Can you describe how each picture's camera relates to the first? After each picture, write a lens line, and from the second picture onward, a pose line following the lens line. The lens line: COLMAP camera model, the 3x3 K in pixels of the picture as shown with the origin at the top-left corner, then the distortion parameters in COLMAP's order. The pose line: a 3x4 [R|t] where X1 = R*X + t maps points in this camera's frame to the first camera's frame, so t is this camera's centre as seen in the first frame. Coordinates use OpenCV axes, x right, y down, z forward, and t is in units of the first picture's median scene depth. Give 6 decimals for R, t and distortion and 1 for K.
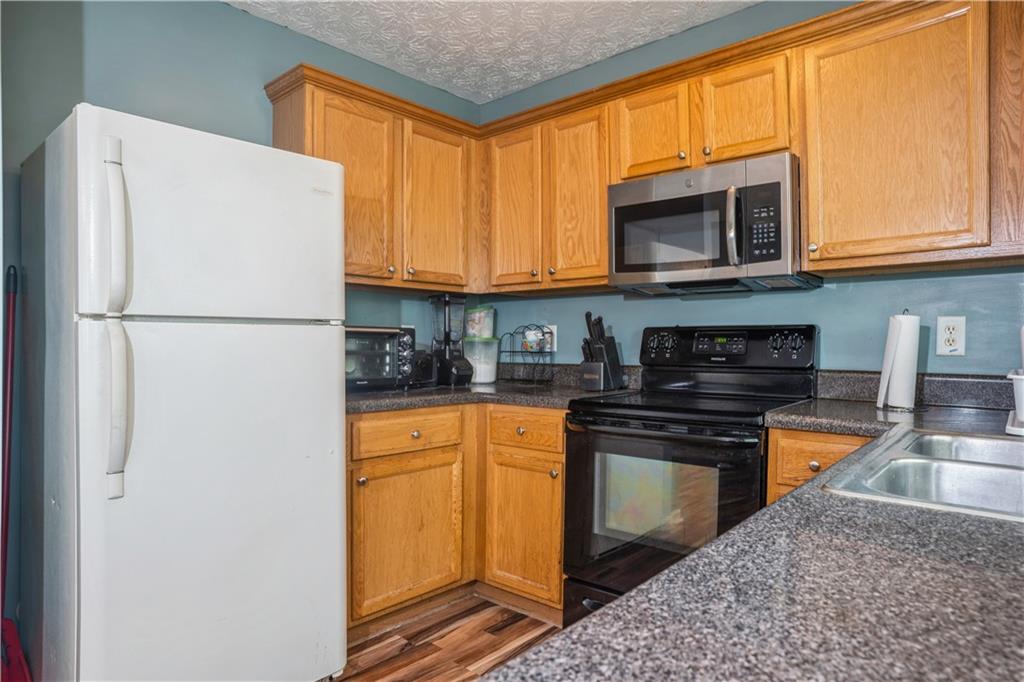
lens RADIAL K [[632.6, 0, 511.0], [0, 632.6, 359.9], [0, 0, 1]] dist [-0.066909, 0.063310]
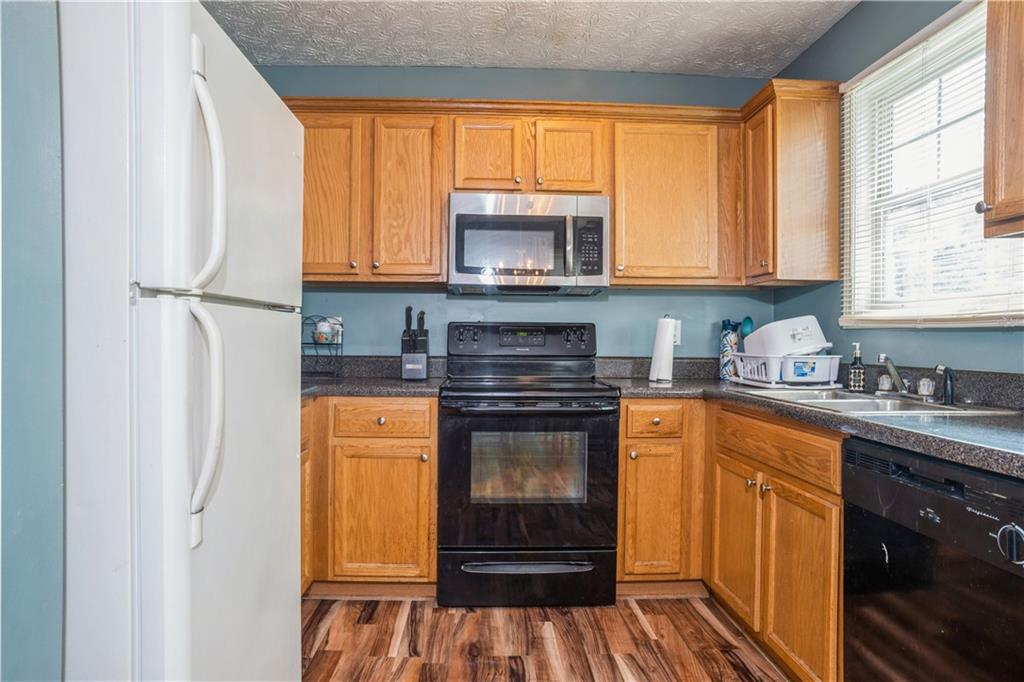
lens RADIAL K [[619.7, 0, 508.7], [0, 619.7, 372.3], [0, 0, 1]] dist [-0.066861, 0.056714]
pose [[0.725567, -0.032453, 0.687386, -0.530989], [0.010600, 0.999296, 0.035991, -0.000033], [-0.688070, -0.018828, 0.725400, 0.137482]]
